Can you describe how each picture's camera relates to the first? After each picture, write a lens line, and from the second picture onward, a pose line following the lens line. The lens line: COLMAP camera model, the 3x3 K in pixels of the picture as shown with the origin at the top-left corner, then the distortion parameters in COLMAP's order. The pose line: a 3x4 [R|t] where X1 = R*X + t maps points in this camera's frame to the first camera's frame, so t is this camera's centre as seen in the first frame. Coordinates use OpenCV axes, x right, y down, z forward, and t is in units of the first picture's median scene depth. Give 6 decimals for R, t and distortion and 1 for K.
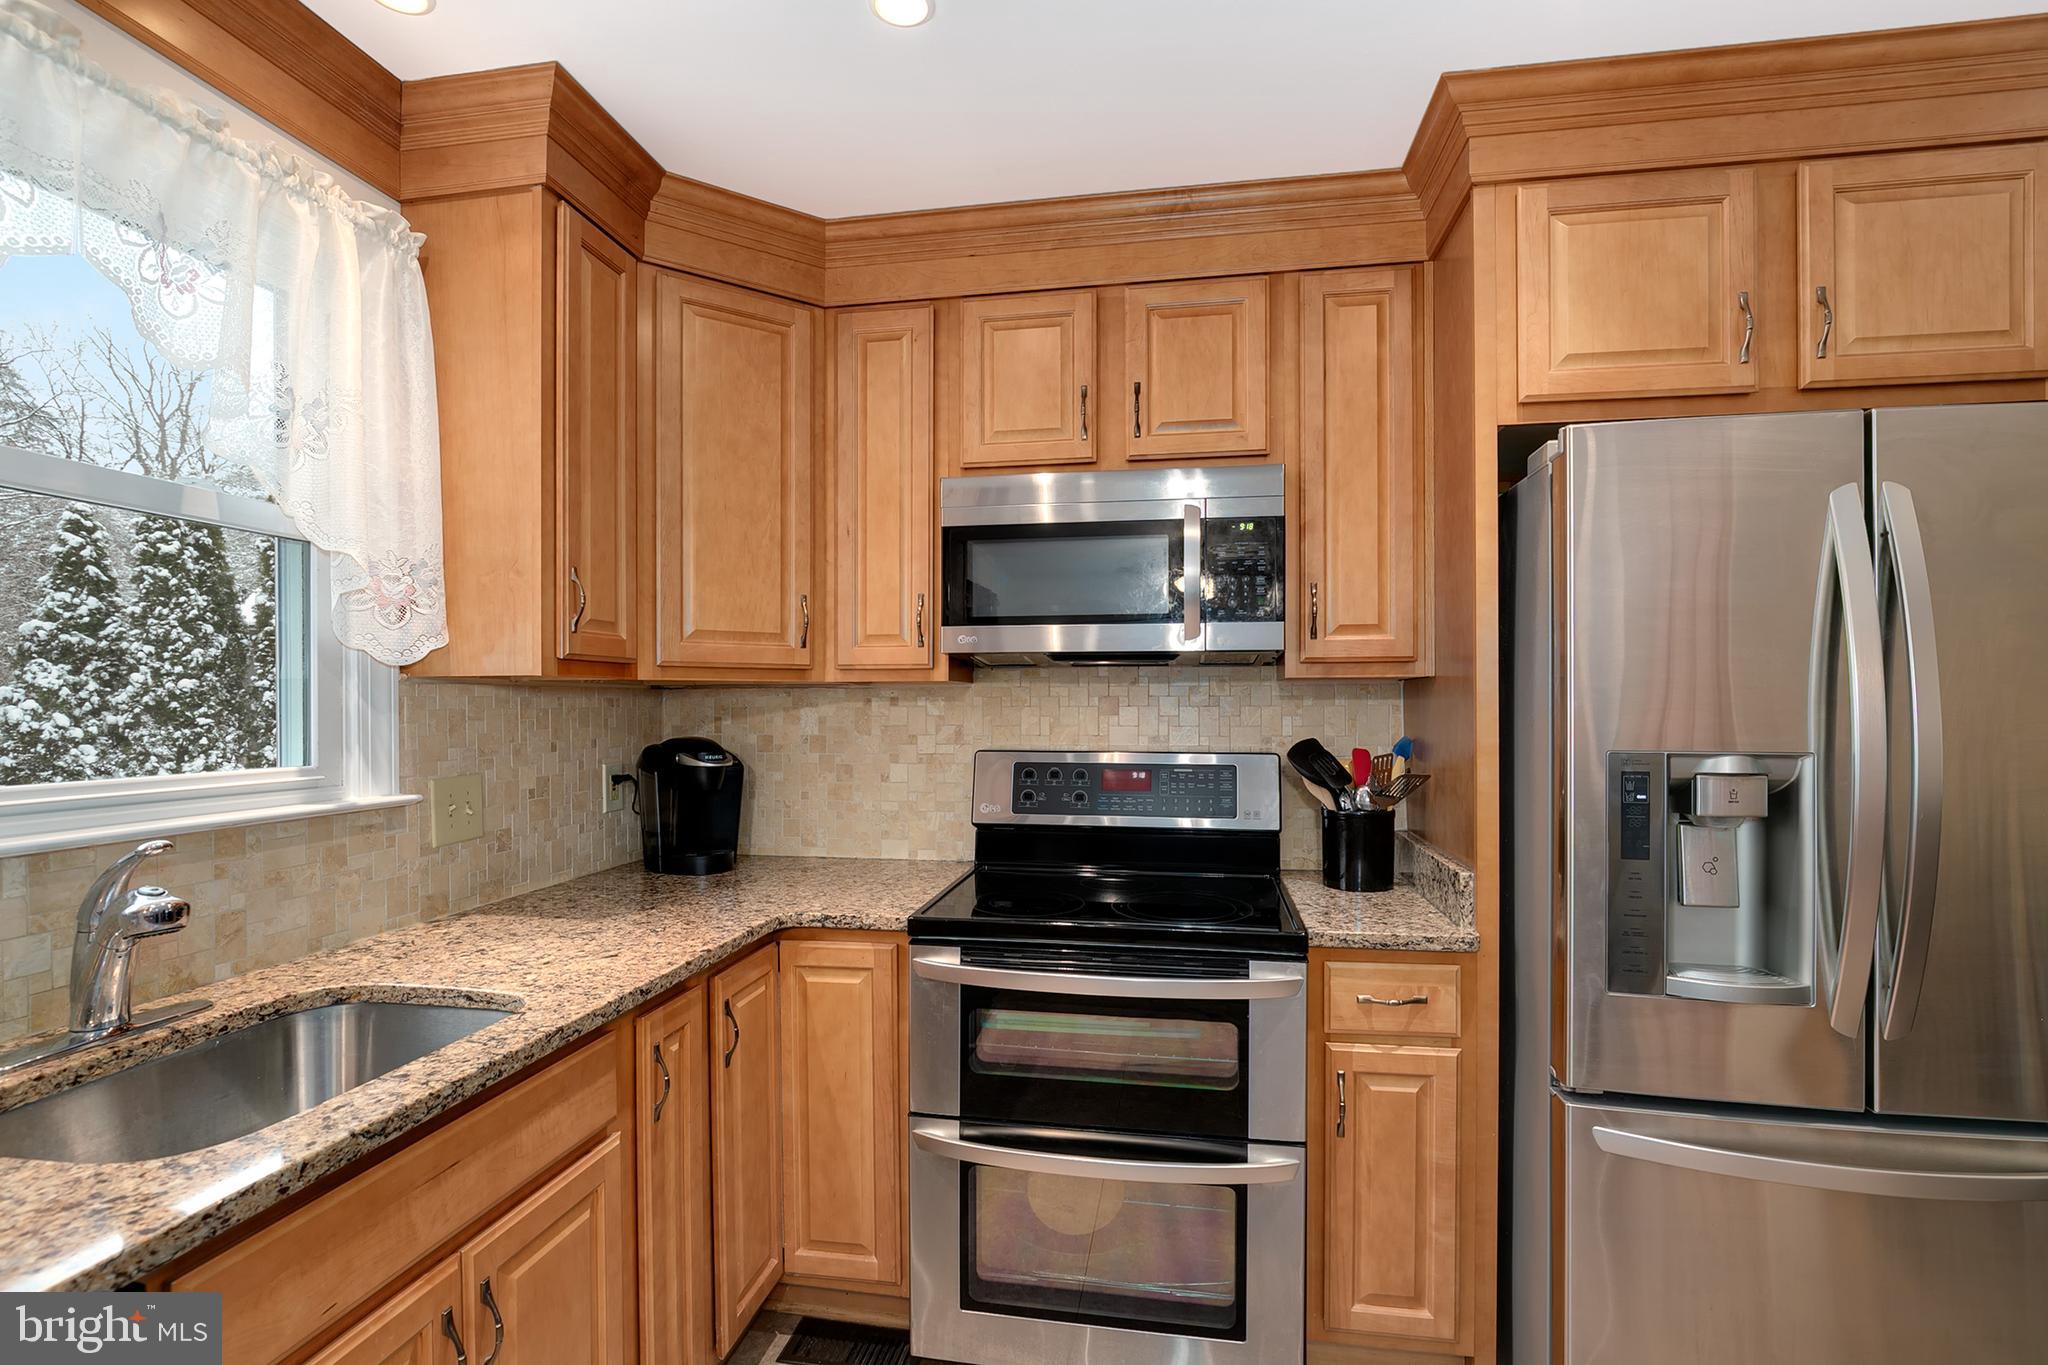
lens RADIAL K [[945.5, 0, 1024.9], [0, 945.5, 704.2], [0, 0, 1]] dist [-0.010941, 0.000809]
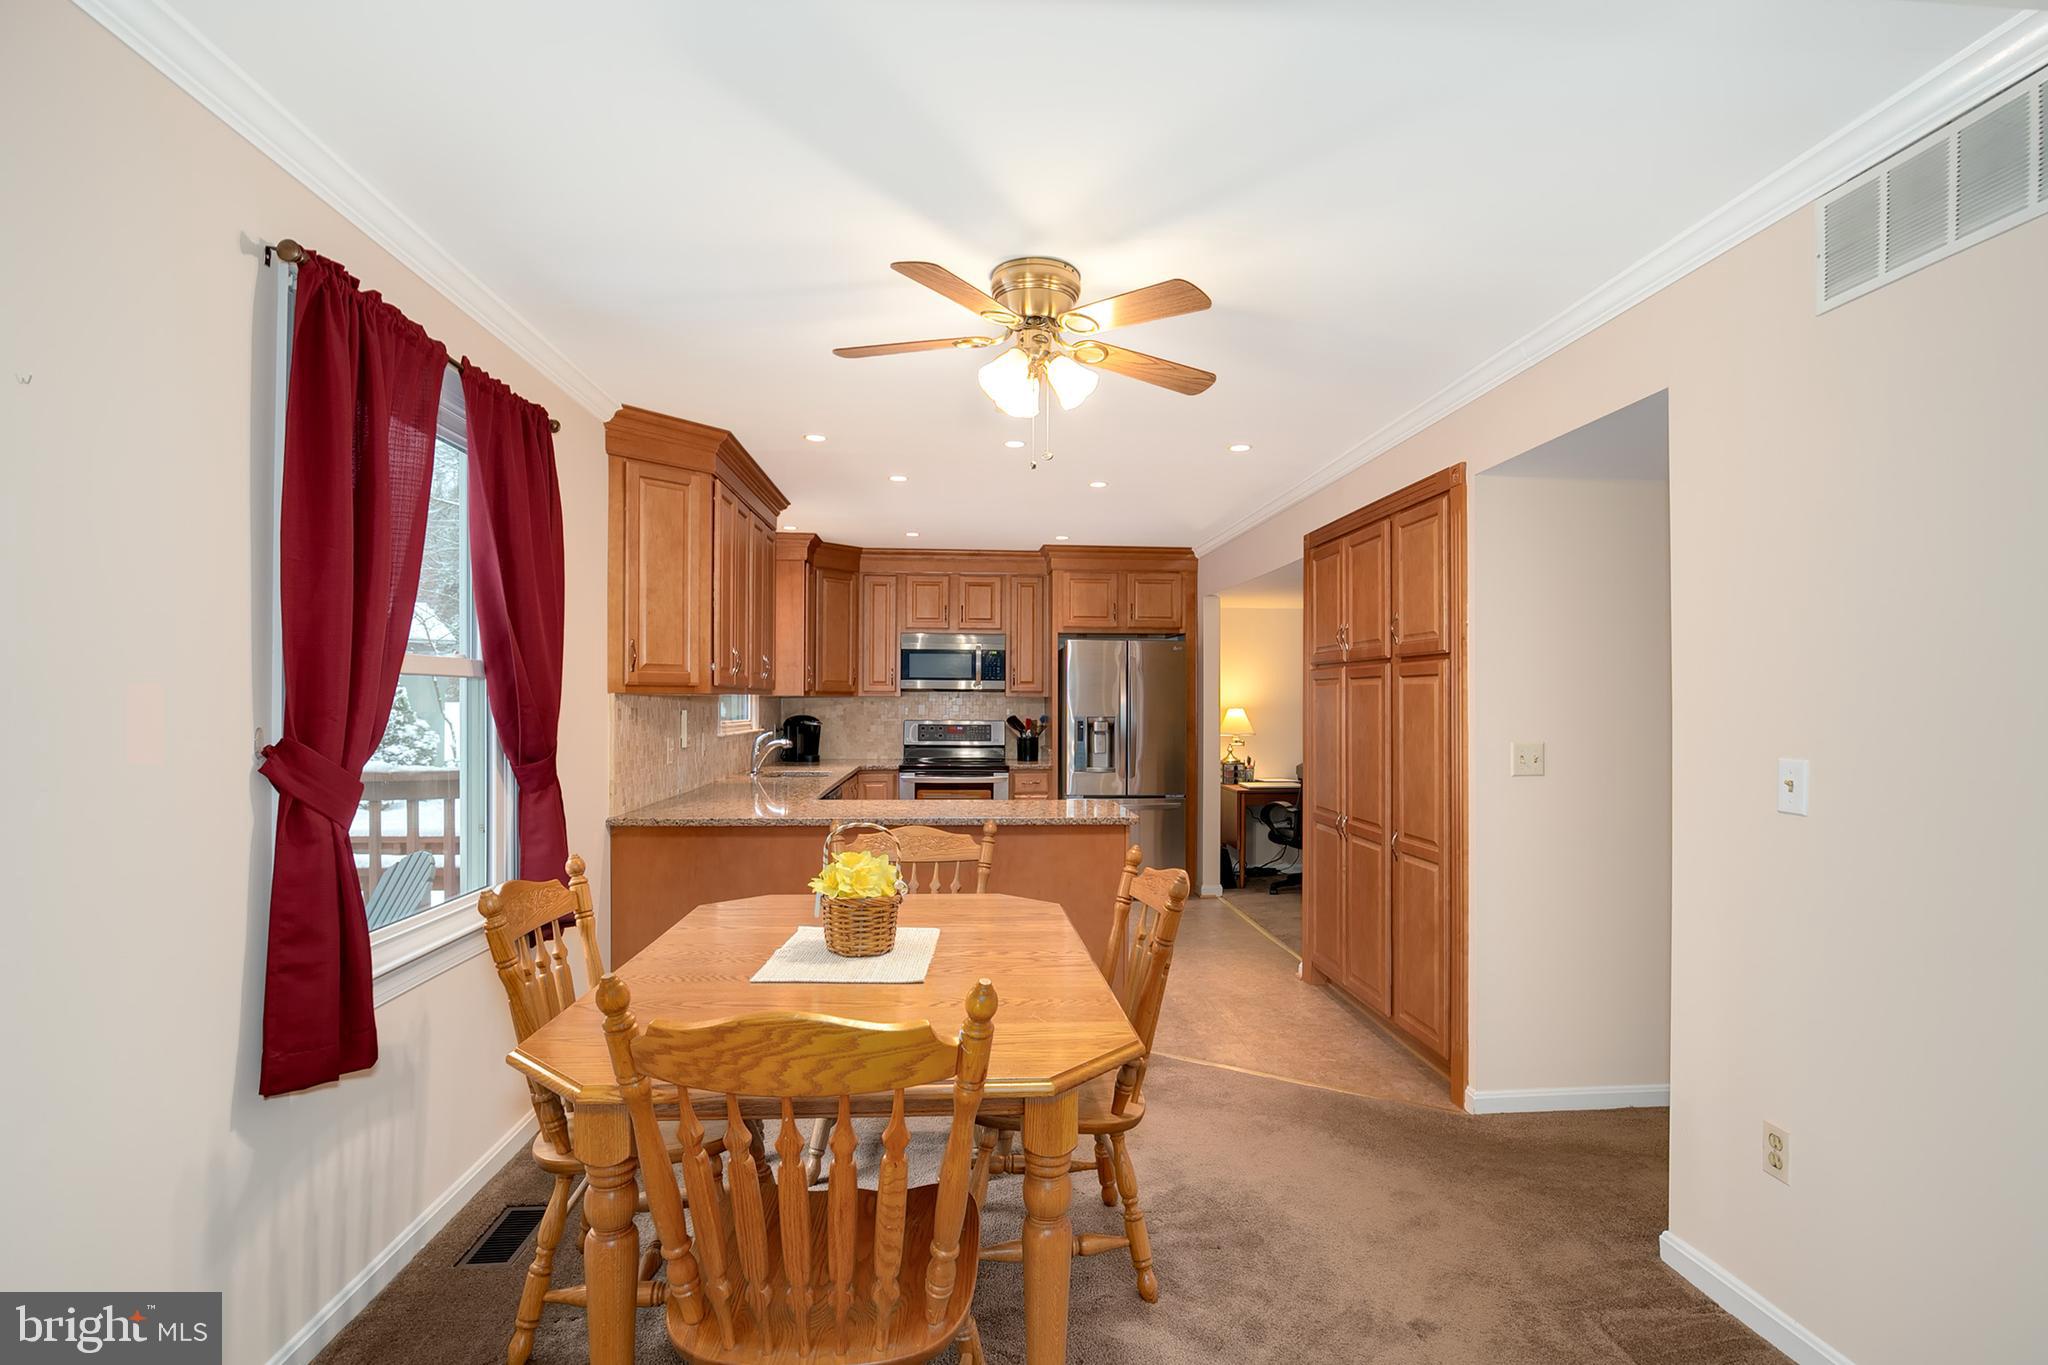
lens RADIAL K [[986.0, 0, 1028.3], [0, 986.0, 691.0], [0, 0, 1]] dist [-0.013038, 0.000746]
pose [[0.968652, 0.009730, 0.248229, -0.550294], [-0.006339, 0.999875, -0.014455, 0.001157], [-0.248339, 0.012428, 0.968593, -2.572288]]
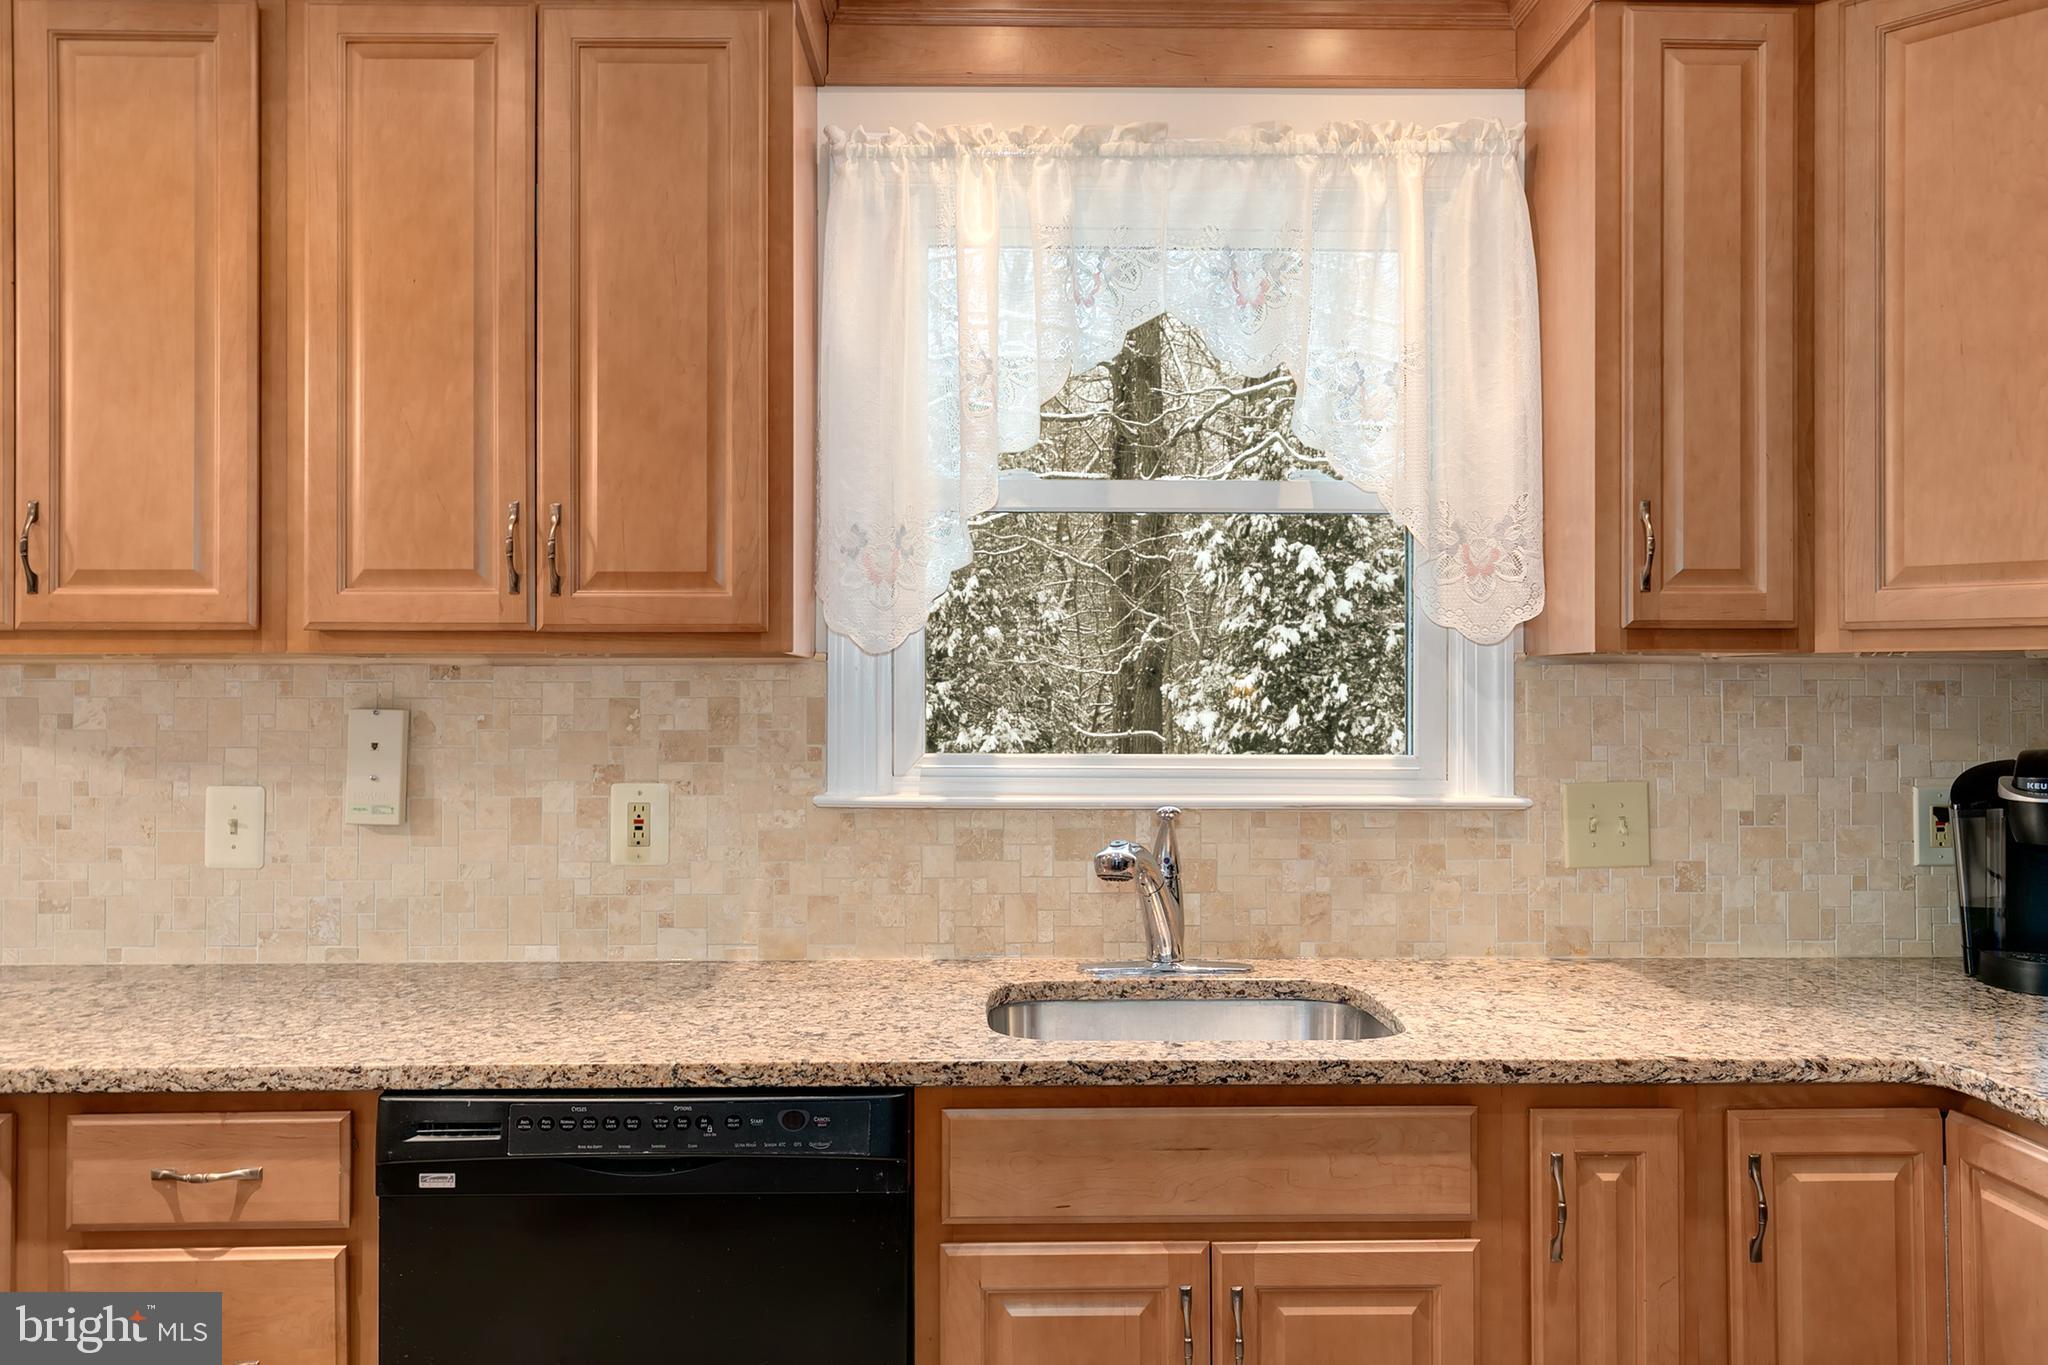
lens RADIAL K [[1523.1, 0, 1024.0], [0, 1523.1, 682.5], [0, 0, 1]] dist [0.003679, 0.002975]
pose [[0.191767, -0.001474, -0.981439, 0.536845], [-0.004462, 0.999987, -0.002374, -0.000774], [0.981430, 0.004835, 0.191758, 0.283741]]
